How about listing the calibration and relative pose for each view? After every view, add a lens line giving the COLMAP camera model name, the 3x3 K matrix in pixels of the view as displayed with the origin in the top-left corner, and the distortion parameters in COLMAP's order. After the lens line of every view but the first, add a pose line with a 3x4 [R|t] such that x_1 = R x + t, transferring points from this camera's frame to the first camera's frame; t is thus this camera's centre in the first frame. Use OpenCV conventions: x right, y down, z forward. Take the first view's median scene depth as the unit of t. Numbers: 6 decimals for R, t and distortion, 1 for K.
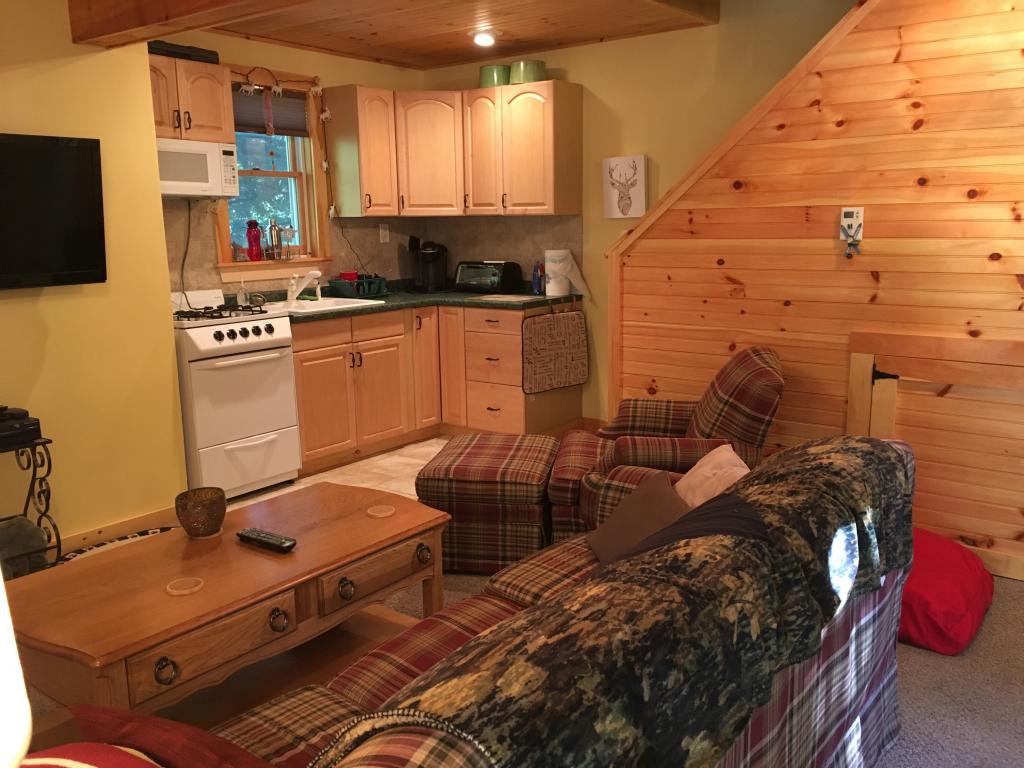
lens RADIAL K [[871.2, 0, 514.9], [0, 871.2, 384.4], [0, 0, 1]] dist [0.076352, -0.097534]
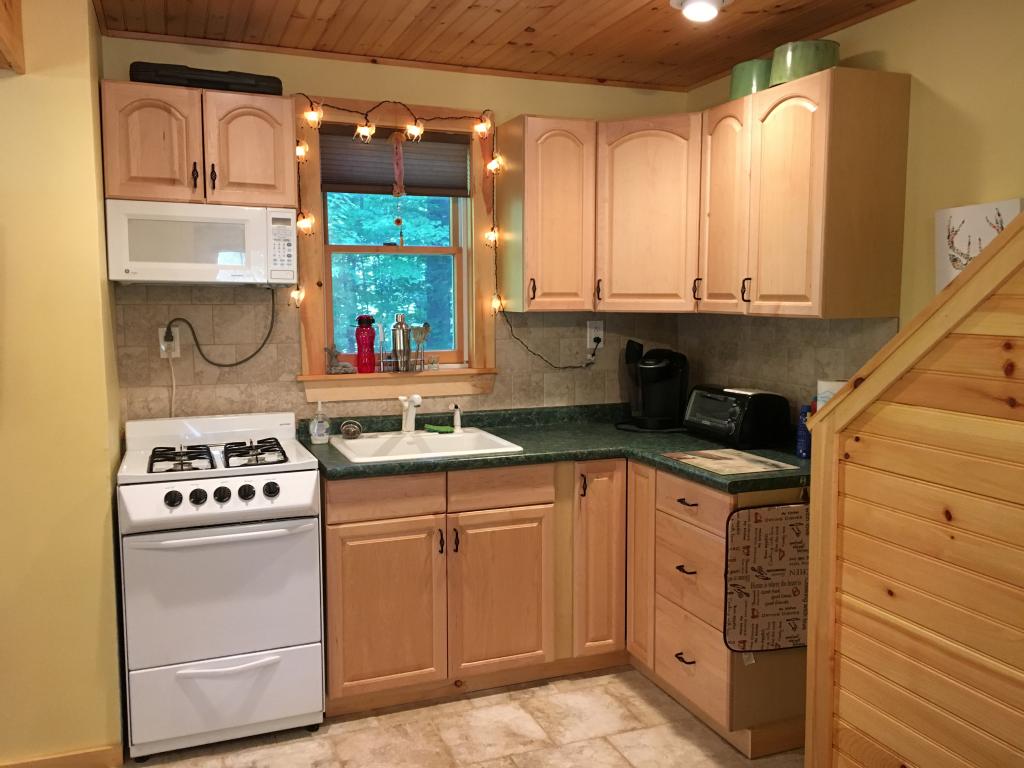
lens RADIAL K [[871.2, 0, 513.0], [0, 871.2, 381.7], [0, 0, 1]] dist [0.076352, -0.097534]
pose [[0.852540, 0.067416, -0.518296, 0.196210], [-0.110534, 0.992473, -0.052723, -0.129198], [0.510840, 0.102238, 0.853575, 0.548204]]
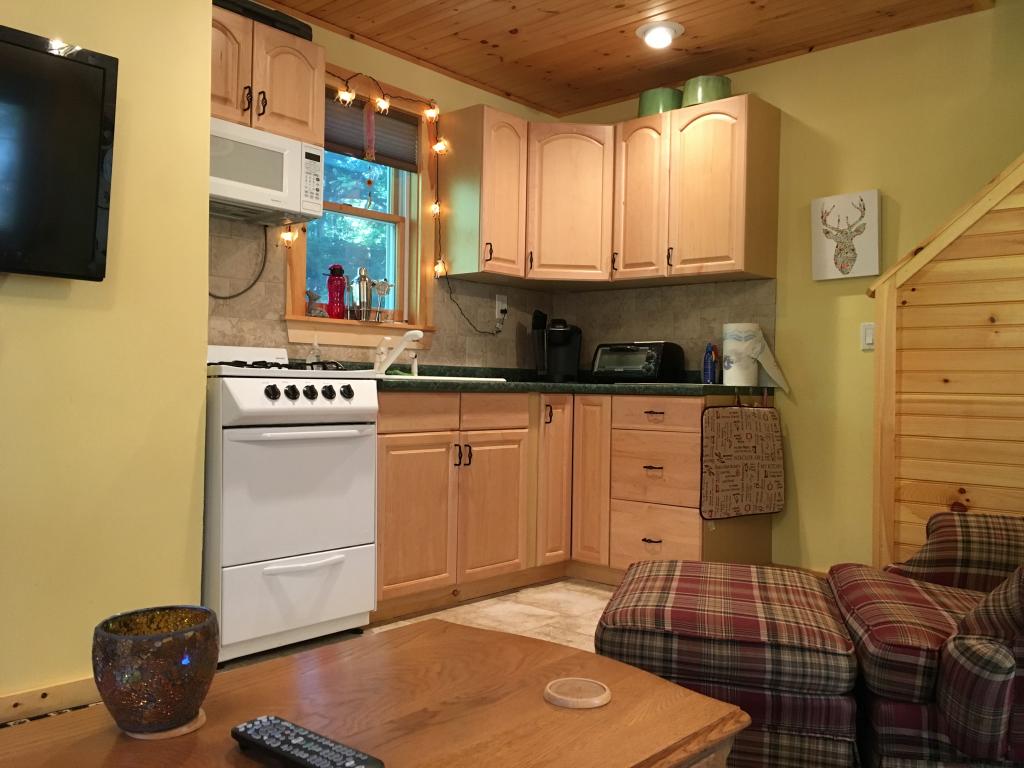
lens RADIAL K [[871.2, 0, 513.3], [0, 871.2, 381.7], [0, 0, 1]] dist [0.076352, -0.097534]
pose [[0.995988, 0.033238, -0.083088, -0.098671], [-0.048639, 0.980415, -0.190841, 0.051862], [0.075118, 0.194117, 0.978098, 0.354526]]
